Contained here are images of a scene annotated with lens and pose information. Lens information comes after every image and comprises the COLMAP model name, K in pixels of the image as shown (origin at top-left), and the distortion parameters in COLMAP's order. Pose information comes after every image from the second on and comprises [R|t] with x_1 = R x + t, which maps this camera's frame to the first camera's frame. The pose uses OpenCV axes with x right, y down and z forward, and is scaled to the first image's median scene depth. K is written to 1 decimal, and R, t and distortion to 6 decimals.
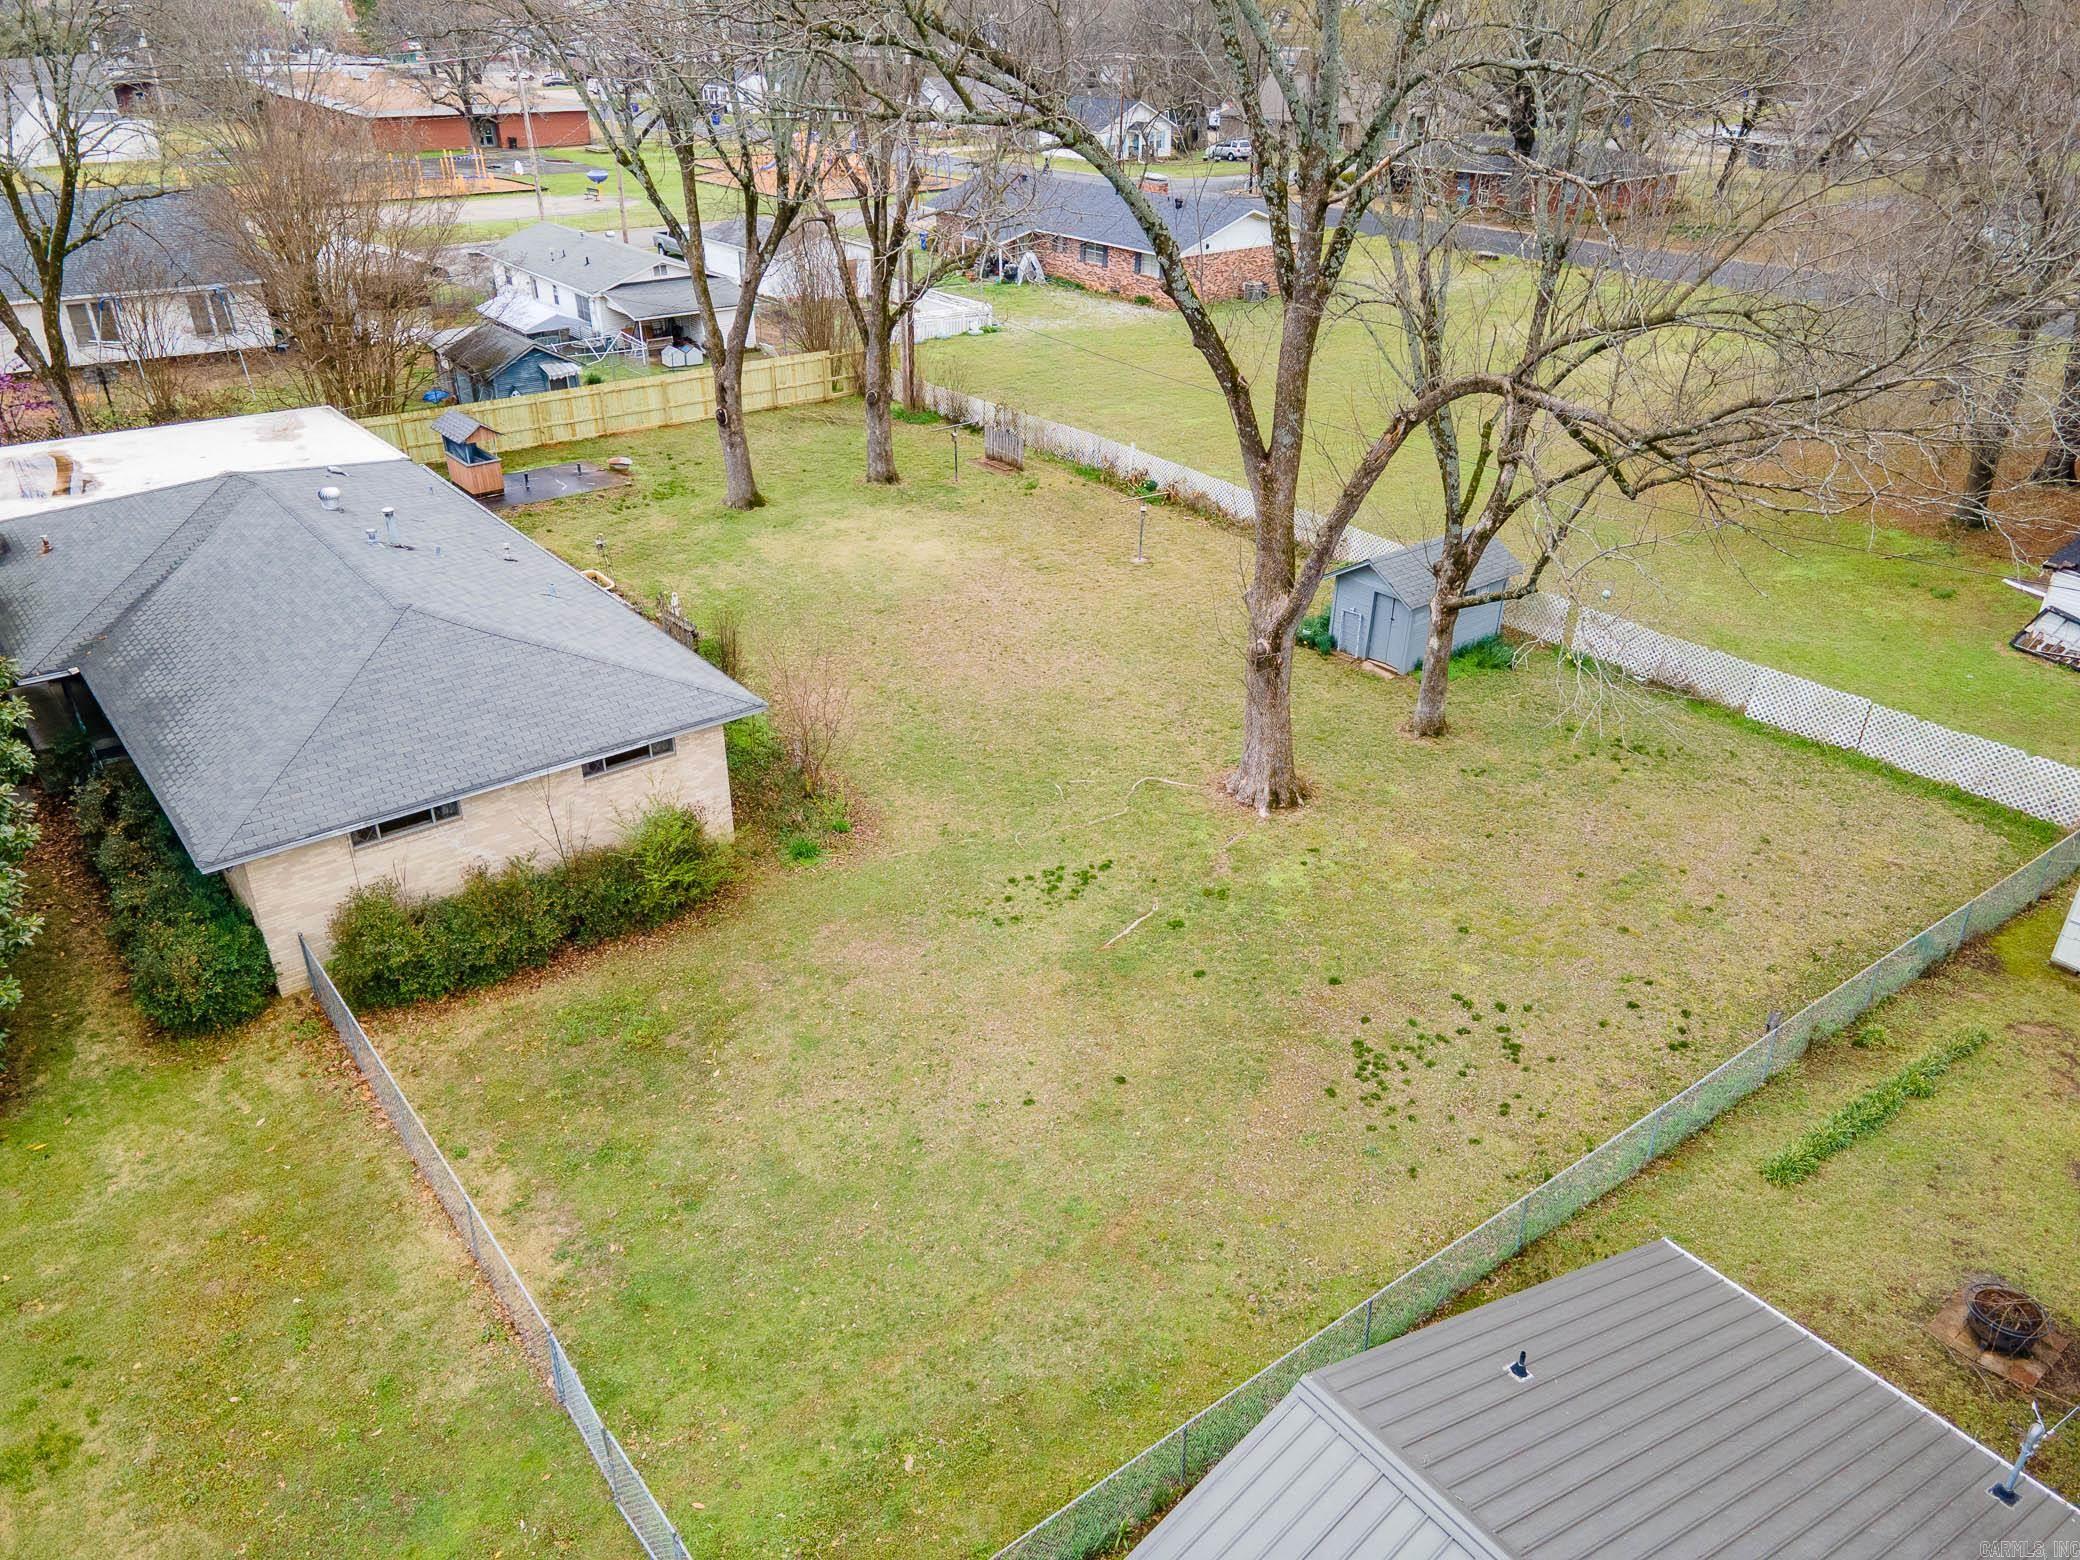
lens RADIAL K [[1510.3, 0, 1029.4], [0, 1510.3, 782.5], [0, 0, 1]] dist [0.040206, 0.002468]
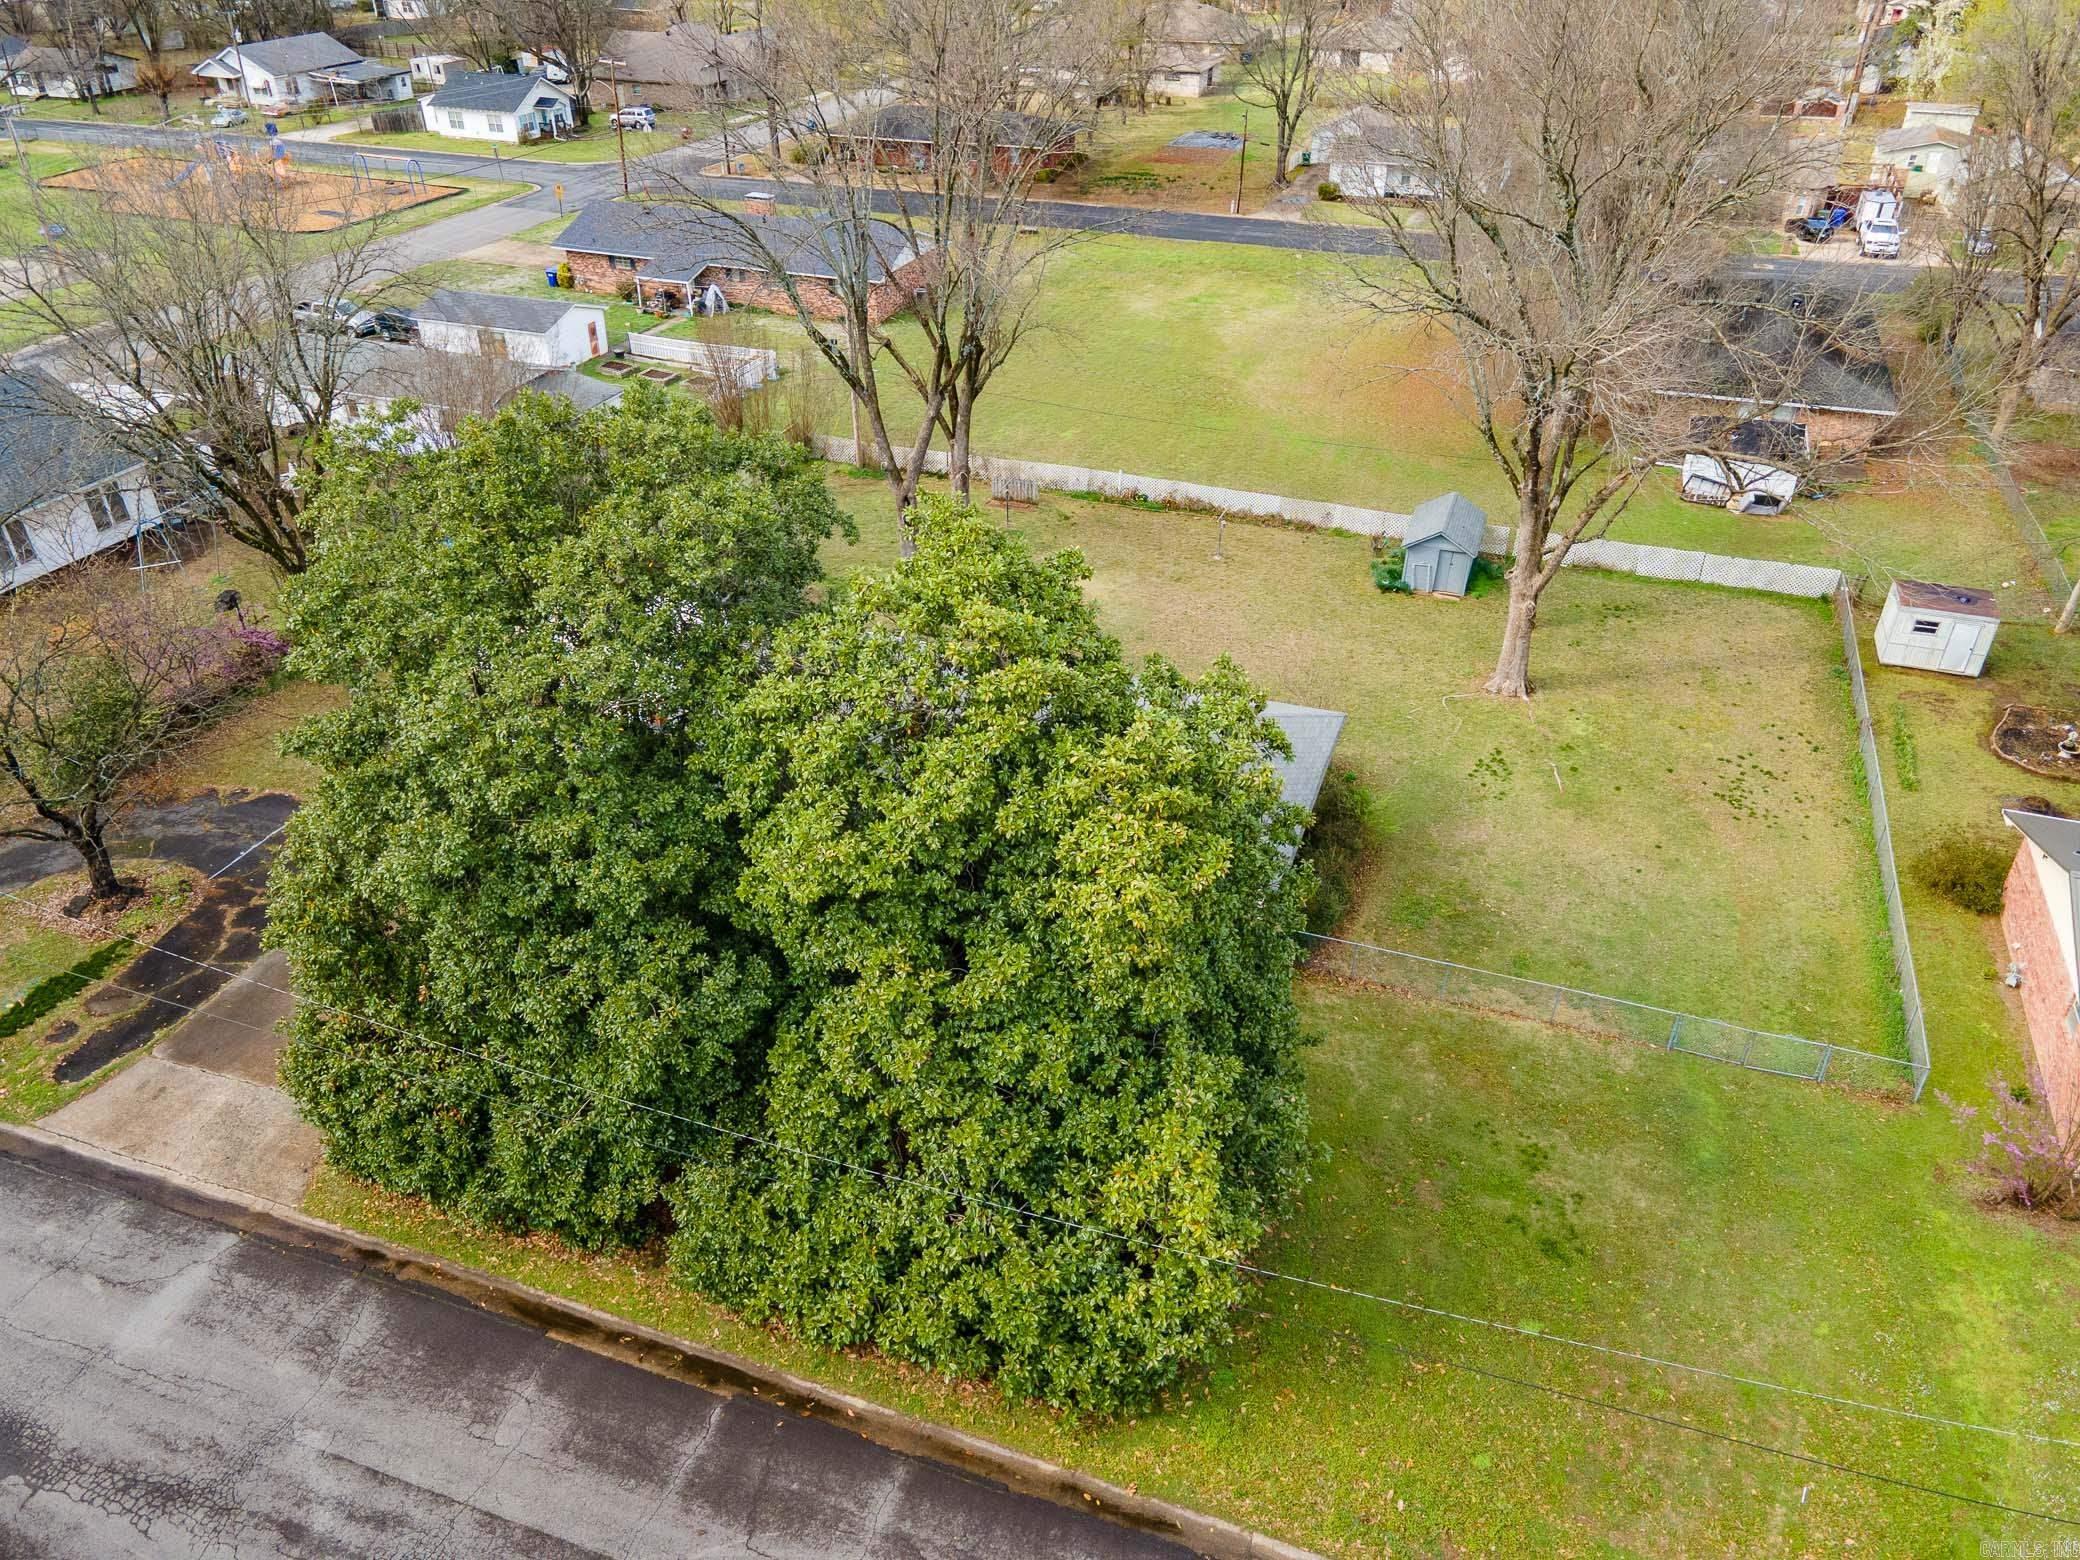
lens RADIAL K [[1510.3, 0, 1029.4], [0, 1510.3, 782.5], [0, 0, 1]] dist [0.040206, 0.002468]
pose [[0.833979, -0.295022, 0.466305, -1.019483], [0.254162, 0.955468, 0.149942, -0.257832], [-0.489776, -0.006531, 0.871824, -0.205241]]
